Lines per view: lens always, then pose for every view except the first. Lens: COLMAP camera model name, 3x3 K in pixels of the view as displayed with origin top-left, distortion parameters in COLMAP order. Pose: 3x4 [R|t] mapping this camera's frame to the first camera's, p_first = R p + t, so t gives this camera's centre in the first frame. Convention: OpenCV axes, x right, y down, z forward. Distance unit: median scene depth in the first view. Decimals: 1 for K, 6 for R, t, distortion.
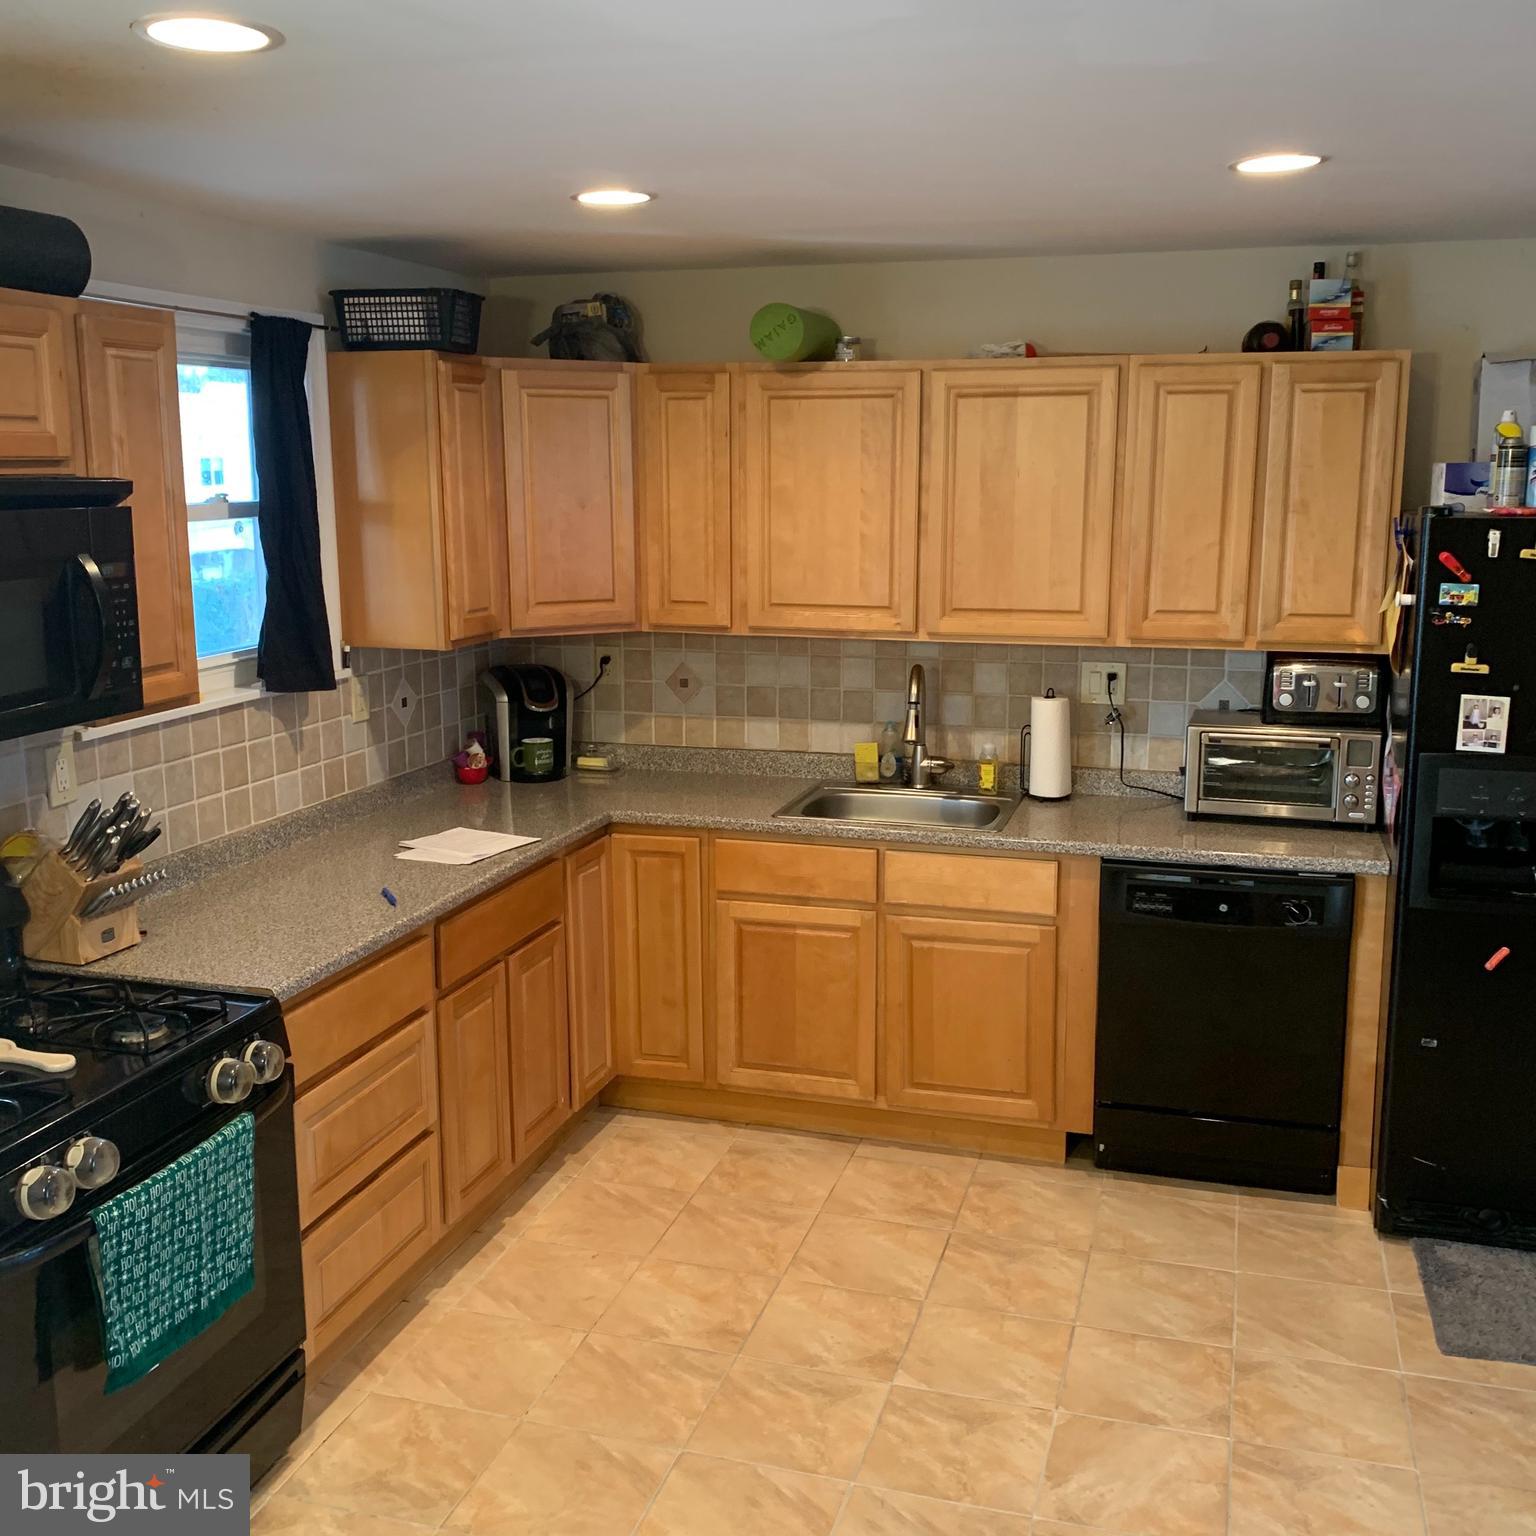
lens RADIAL K [[1586.0, 0, 790.7], [0, 1586.0, 736.1], [0, 0, 1]] dist [0.035133, 0.000000]
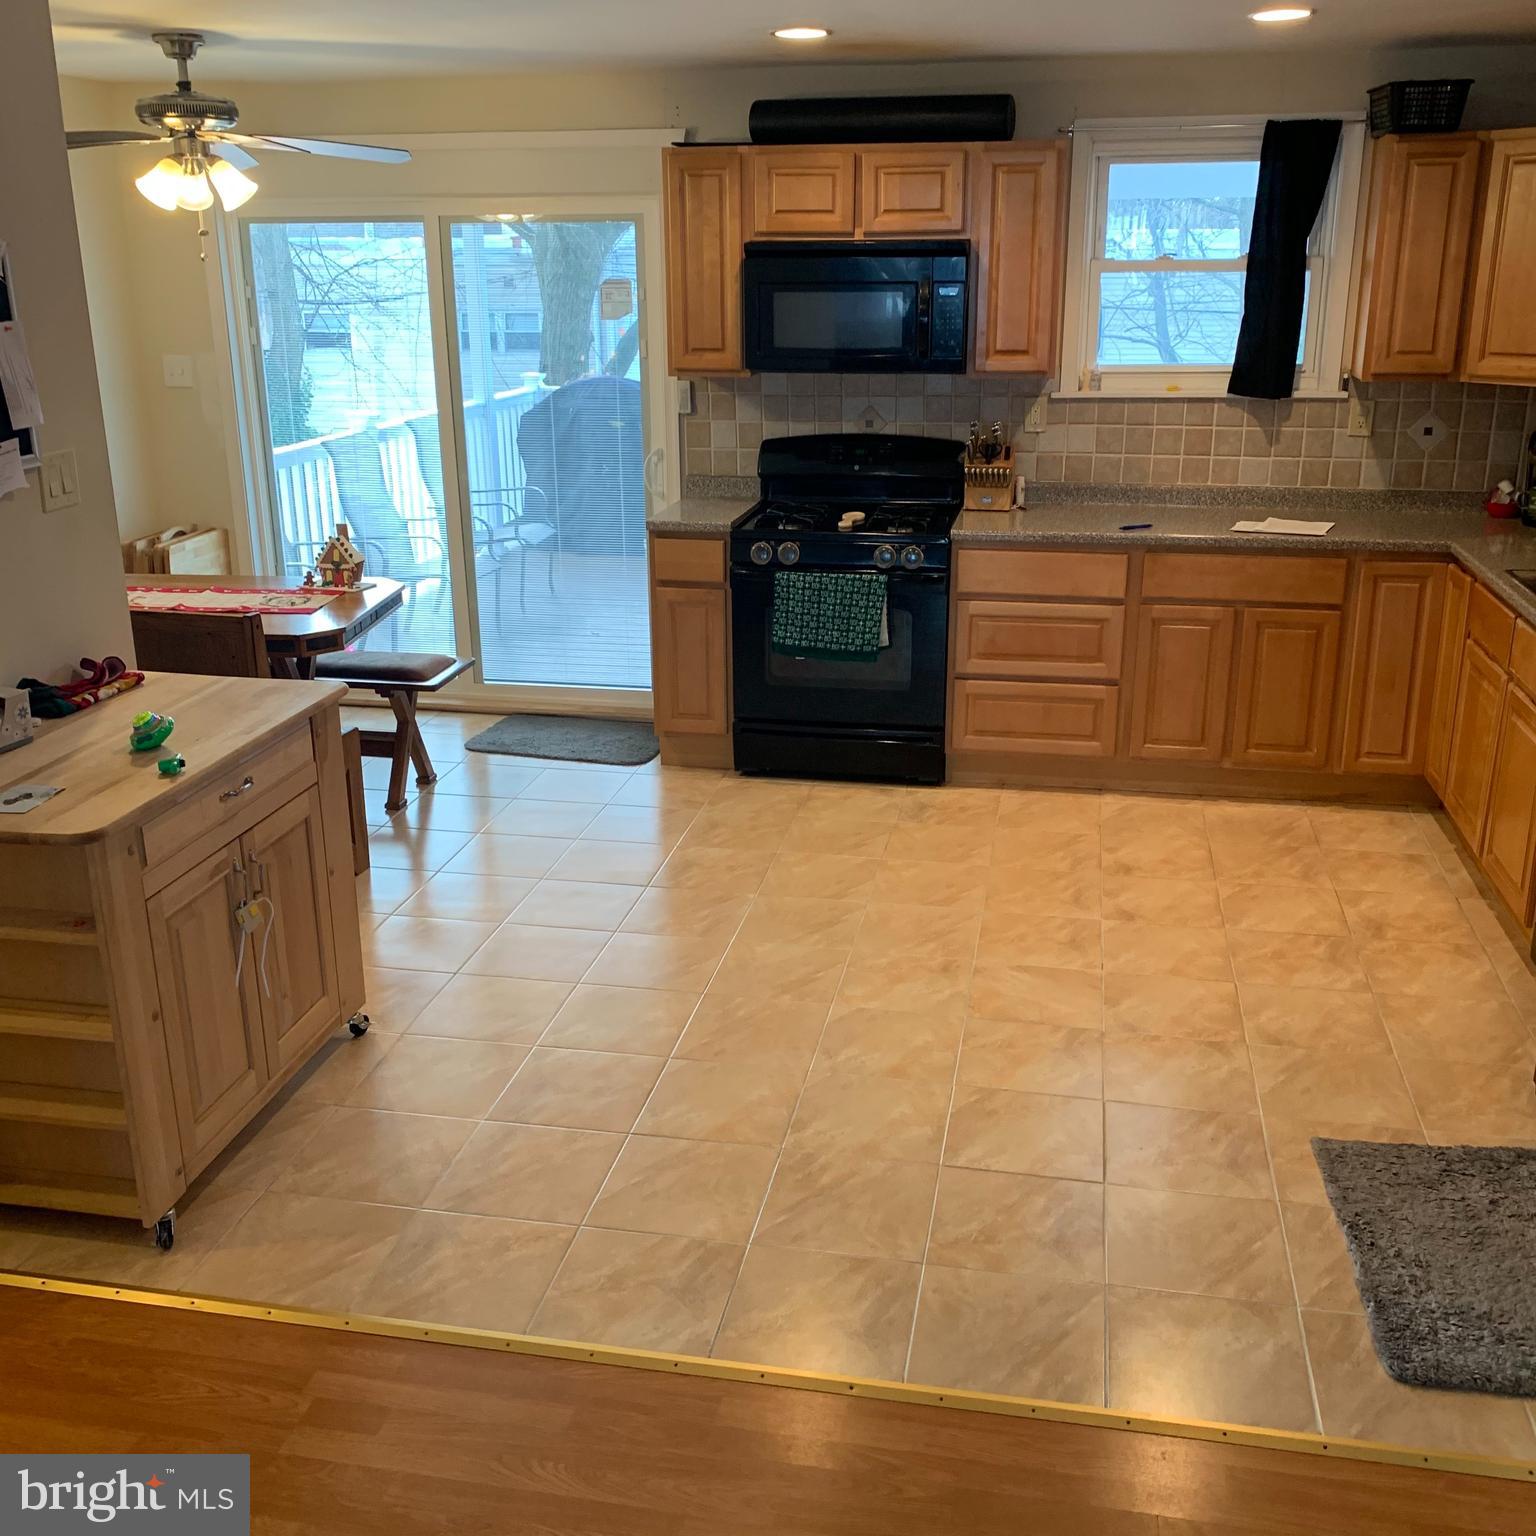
lens RADIAL K [[1586.0, 0, 767.8], [0, 1586.0, 766.8], [0, 0, 1]] dist [0.035133, 0.000000]
pose [[0.078459, 0.308501, -0.947983, 1.146529], [-0.161302, 0.942313, 0.293305, -0.067459], [0.983781, 0.129899, 0.123694, 0.463620]]
